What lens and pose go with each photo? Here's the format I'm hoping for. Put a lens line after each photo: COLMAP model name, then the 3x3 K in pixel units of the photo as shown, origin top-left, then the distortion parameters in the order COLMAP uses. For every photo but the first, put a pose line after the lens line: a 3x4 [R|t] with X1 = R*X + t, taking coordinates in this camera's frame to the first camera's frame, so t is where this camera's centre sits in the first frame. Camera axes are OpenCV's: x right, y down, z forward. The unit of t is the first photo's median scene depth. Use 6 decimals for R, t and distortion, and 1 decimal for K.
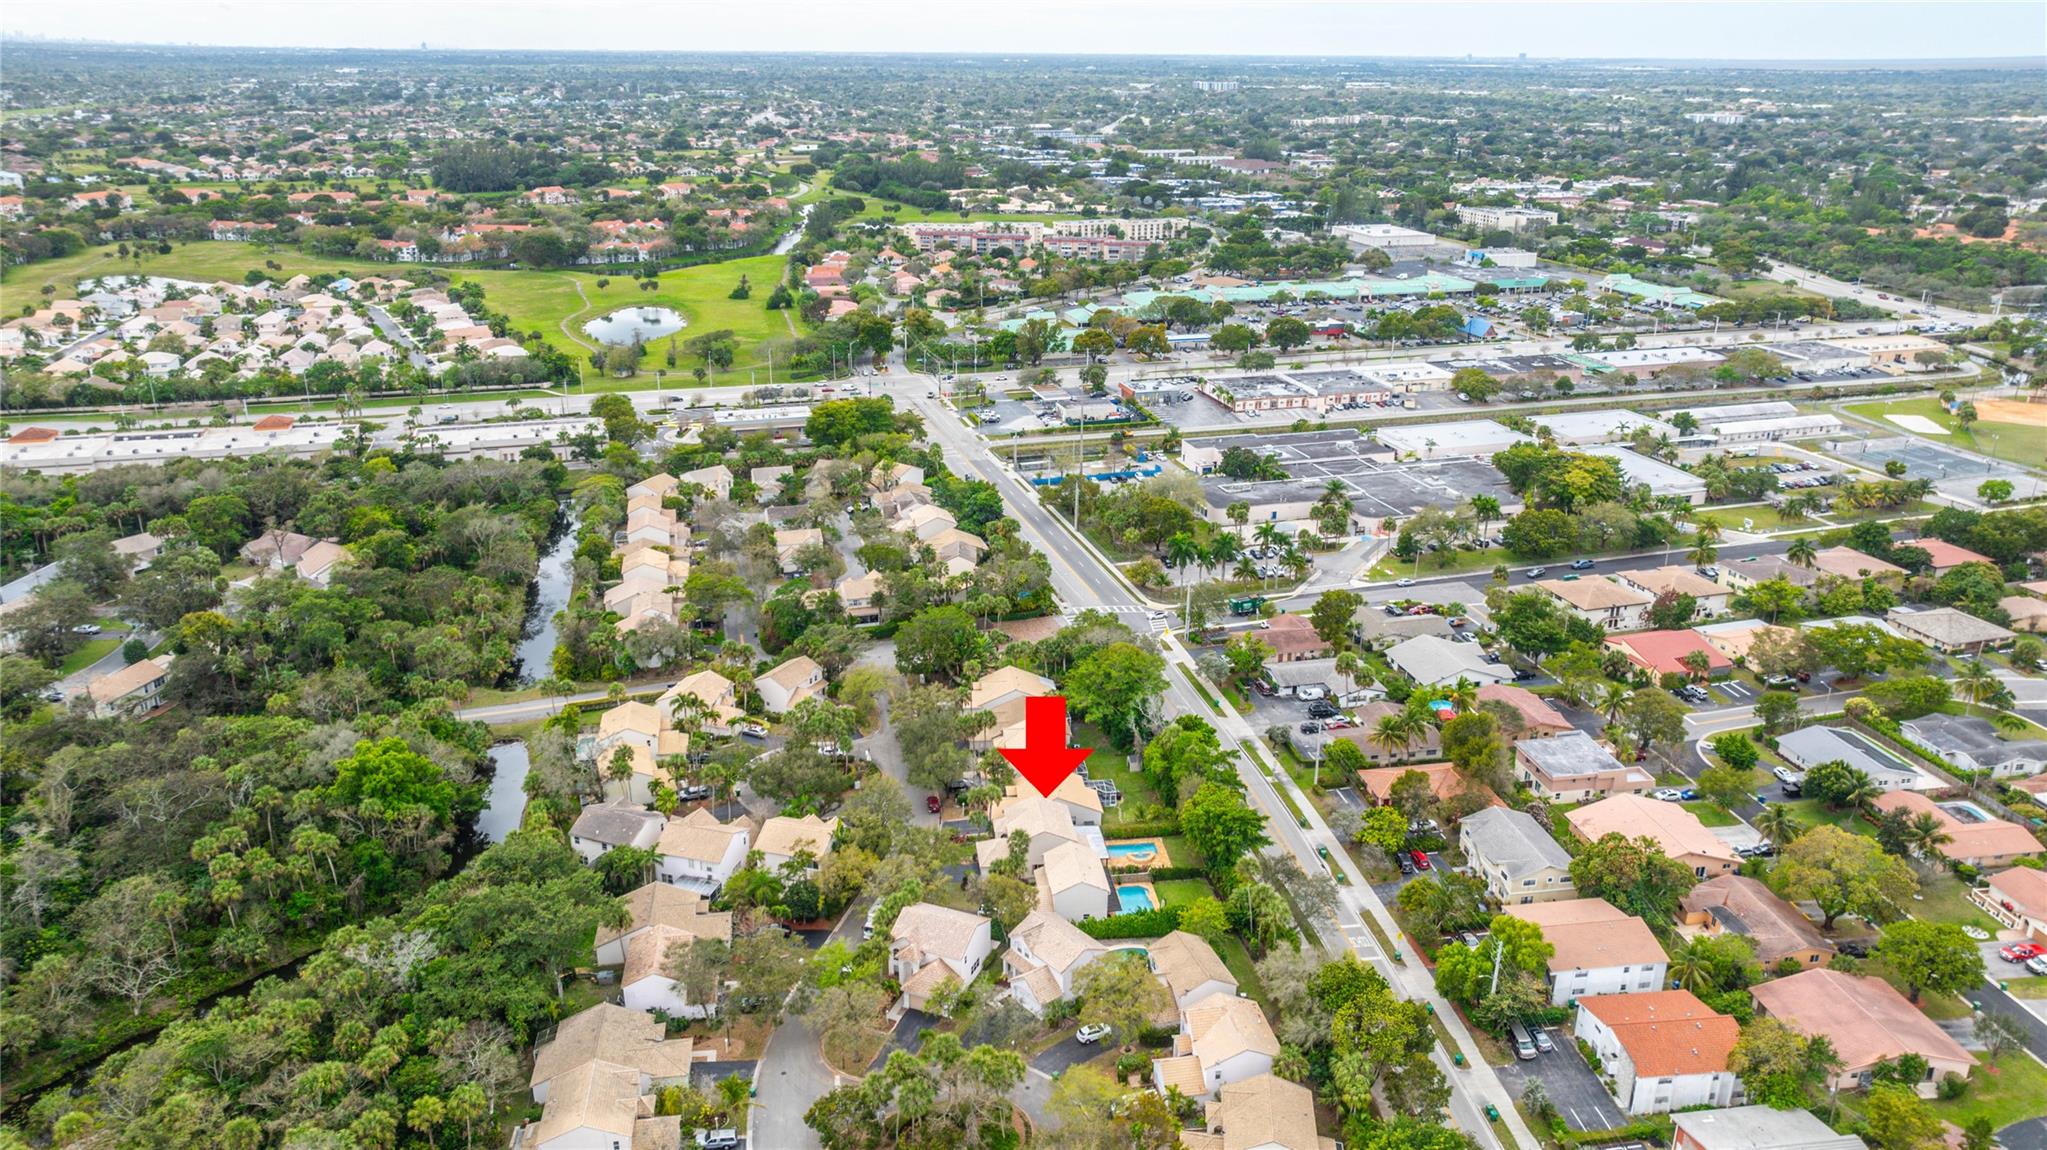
lens RADIAL K [[1409.7, 0, 1023.5], [0, 1409.7, 575.0], [0, 0, 1]] dist [-0.008617, 0.003414]
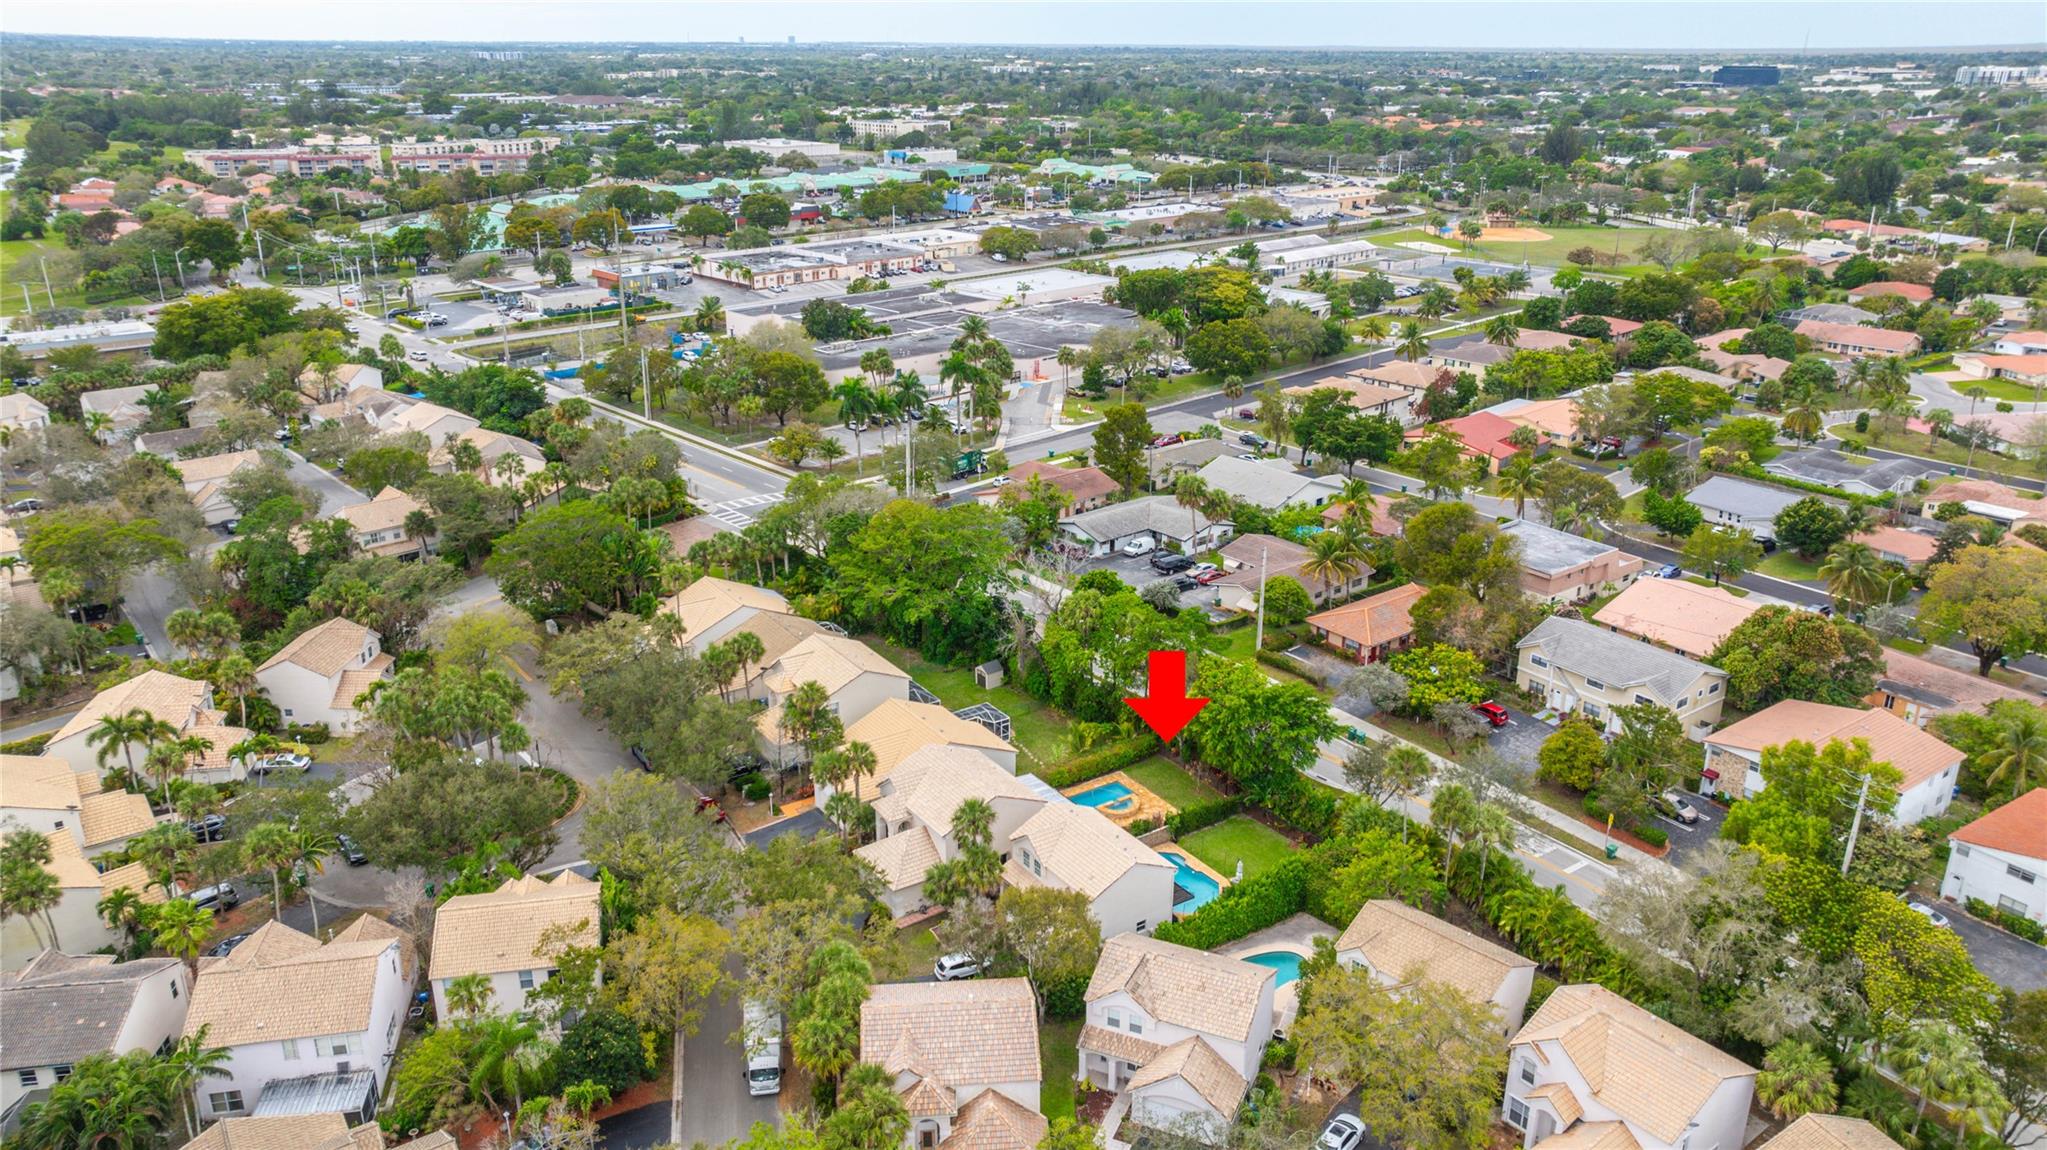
lens RADIAL K [[1409.7, 0, 1023.5], [0, 1409.7, 575.0], [0, 0, 1]] dist [-0.008617, 0.003414]
pose [[0.888538, -0.158603, 0.430518, -0.144492], [0.154752, 0.986964, 0.044209, 0.055644], [-0.431918, 0.027342, 0.901499, 0.370432]]
